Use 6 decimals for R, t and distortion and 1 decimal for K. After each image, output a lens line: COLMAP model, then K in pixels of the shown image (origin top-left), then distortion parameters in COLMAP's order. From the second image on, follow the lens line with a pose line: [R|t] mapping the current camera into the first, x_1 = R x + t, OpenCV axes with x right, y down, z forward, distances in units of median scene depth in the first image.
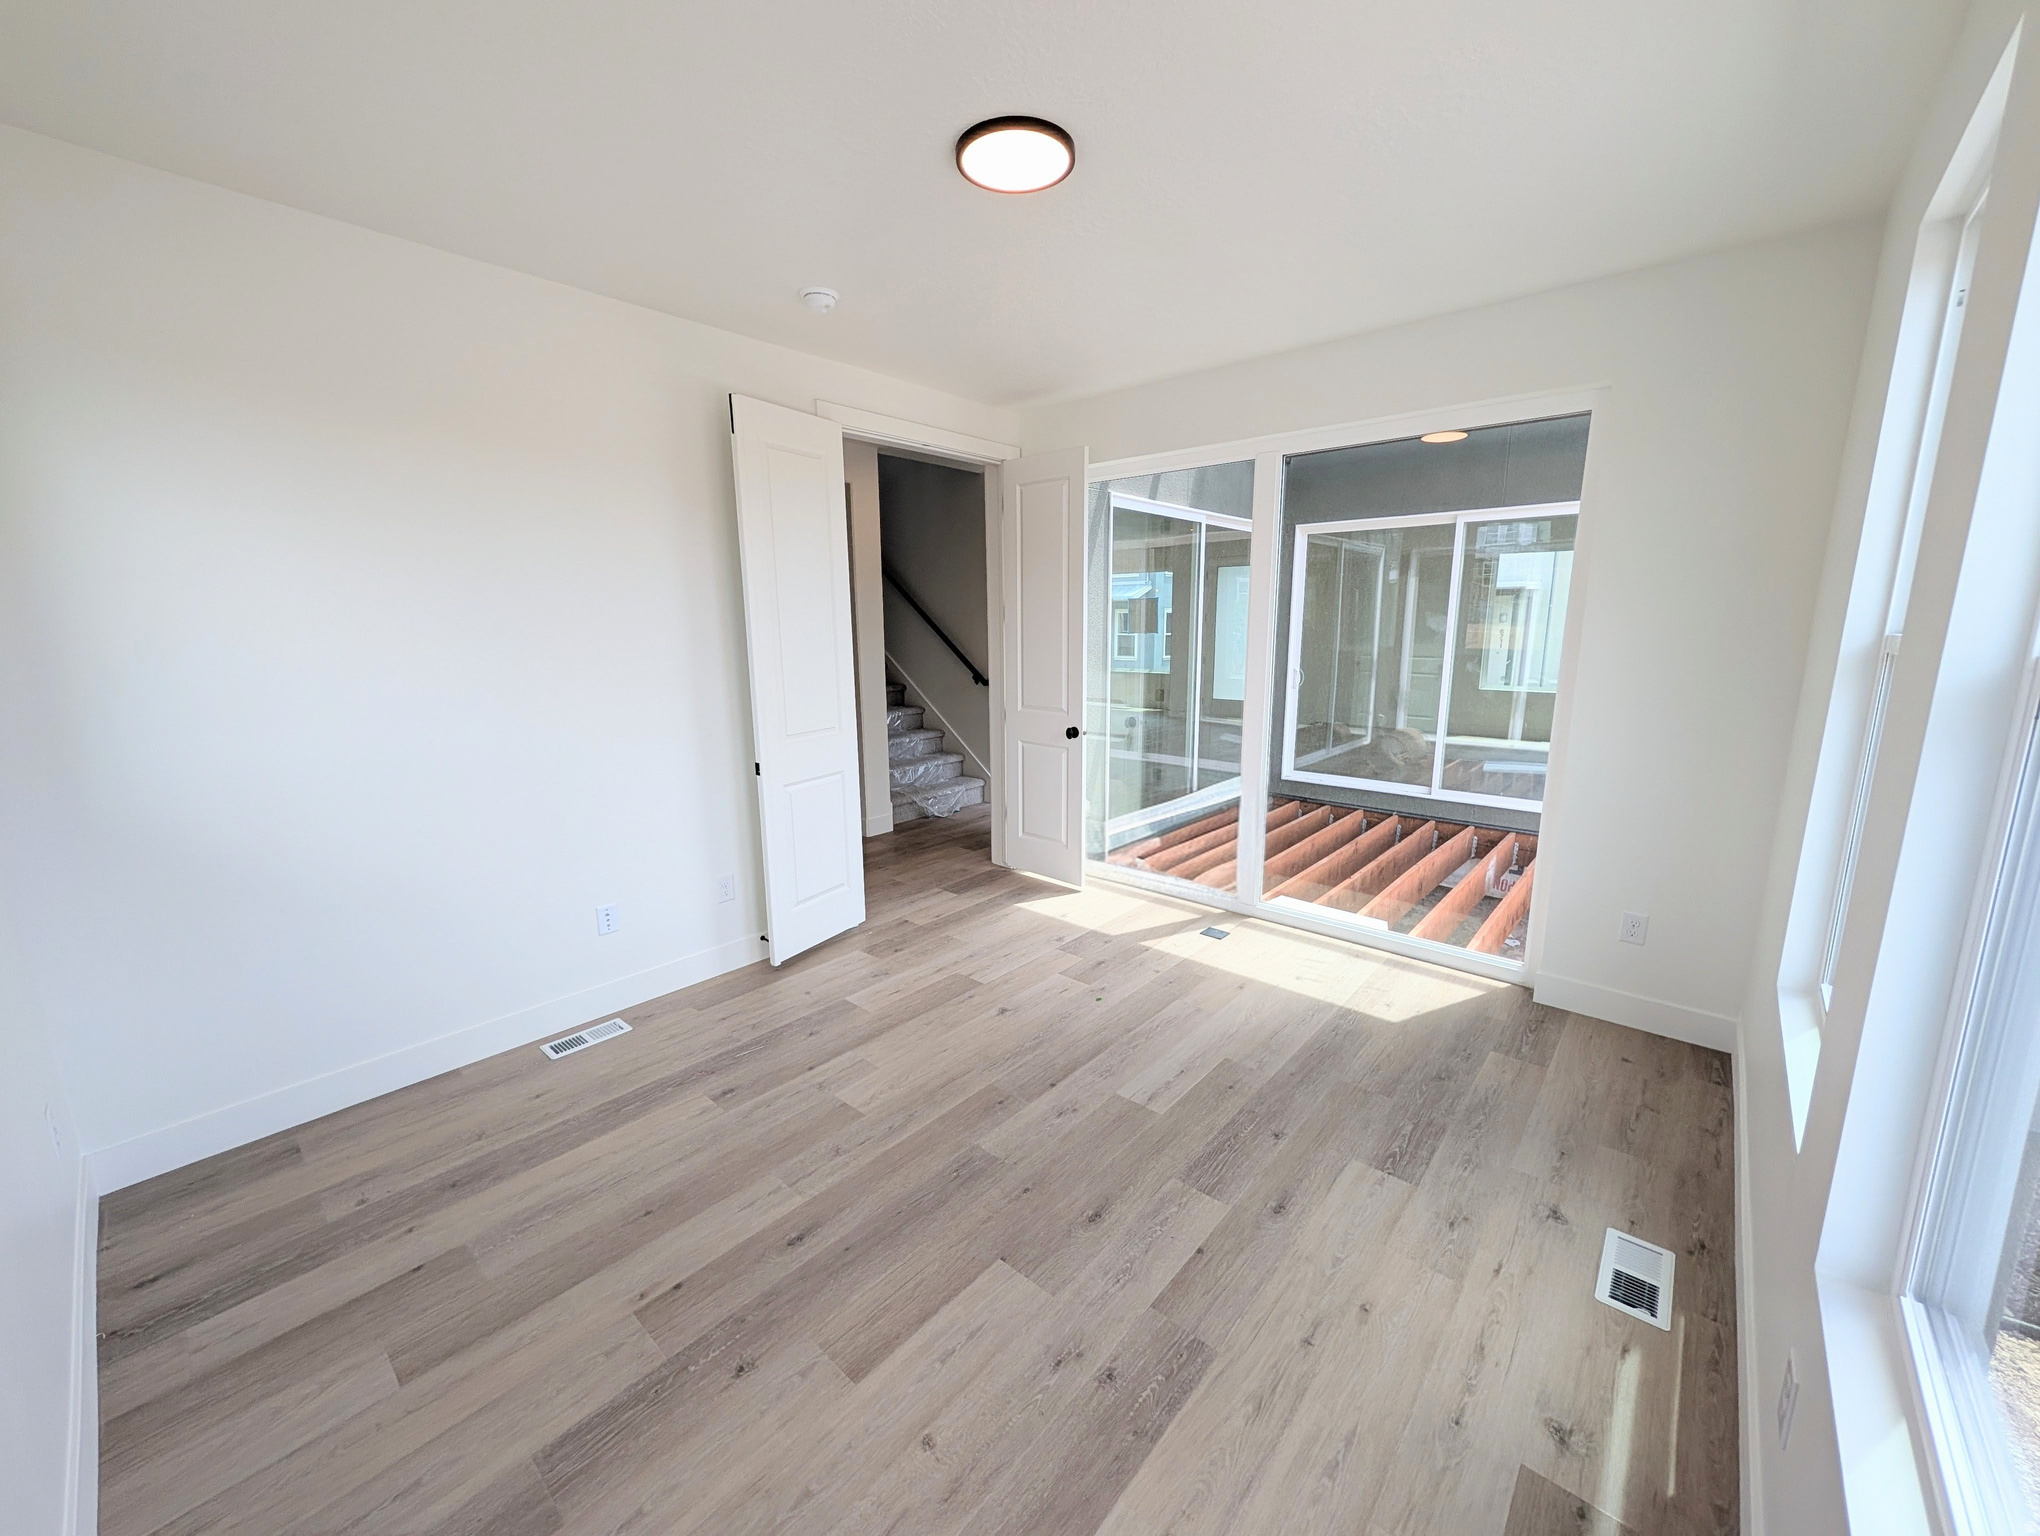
lens RADIAL K [[789.3, 0, 1018.9], [0, 789.3, 763.1], [0, 0, 1]] dist [0.000420, 0.000120]
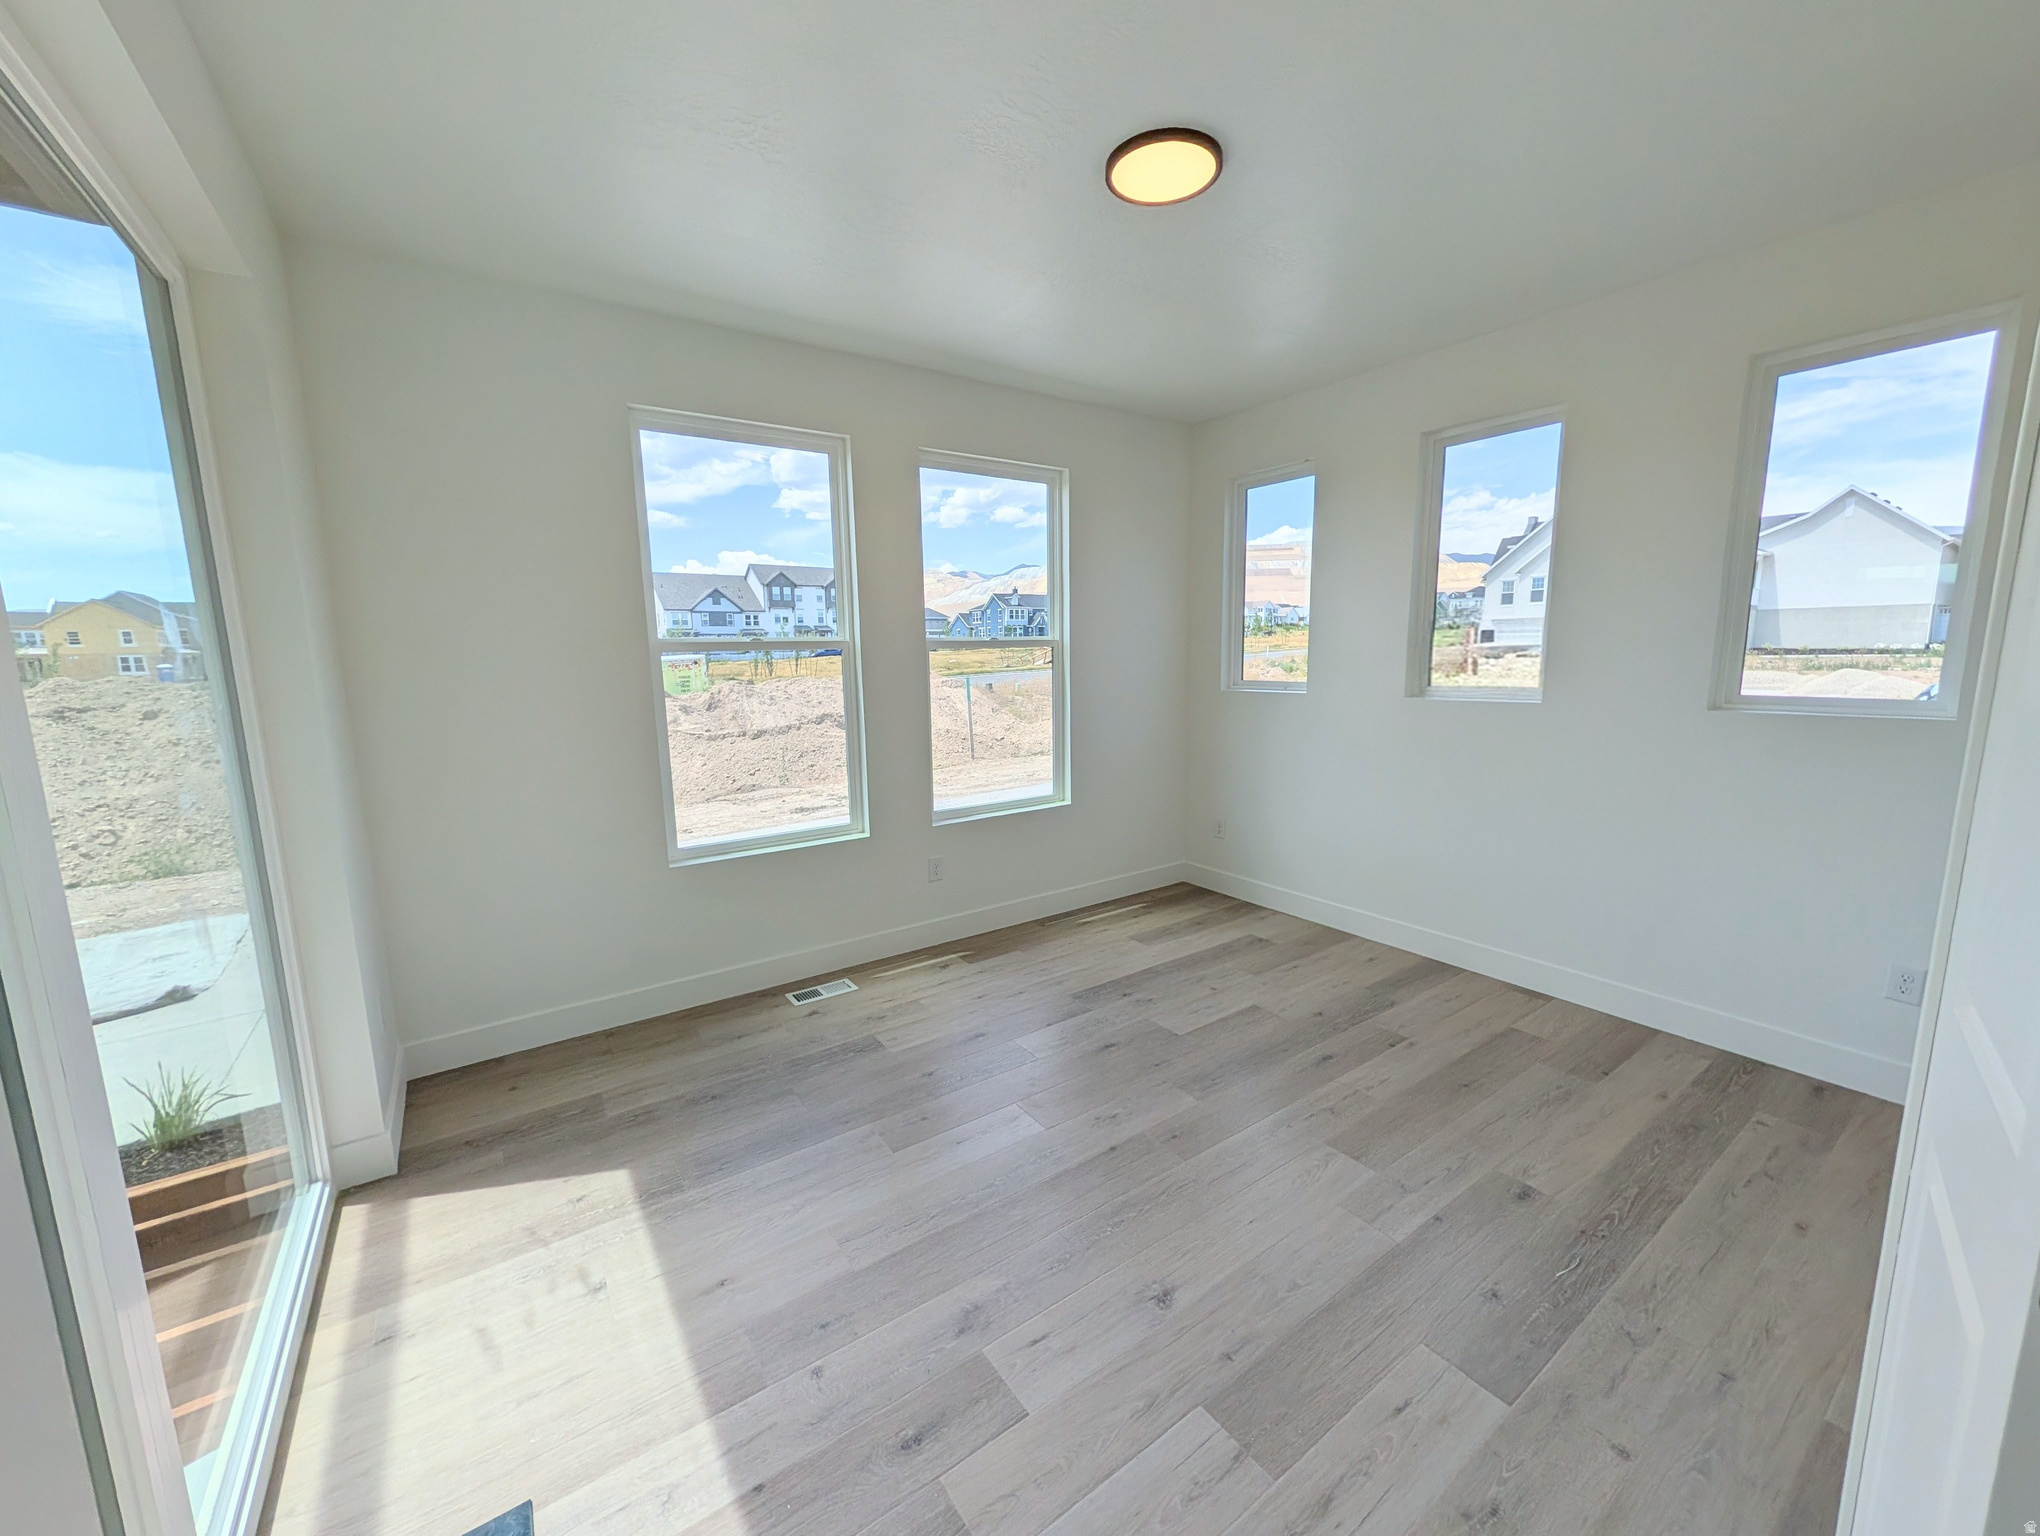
lens RADIAL K [[789.3, 0, 1024.1], [0, 789.3, 766.2], [0, 0, 1]] dist [0.000420, 0.000120]
pose [[-0.972937, -0.012914, 0.230707, -0.060905], [0.063041, 0.945726, 0.318792, -0.292161], [-0.222303, 0.324709, -0.919318, 1.792539]]
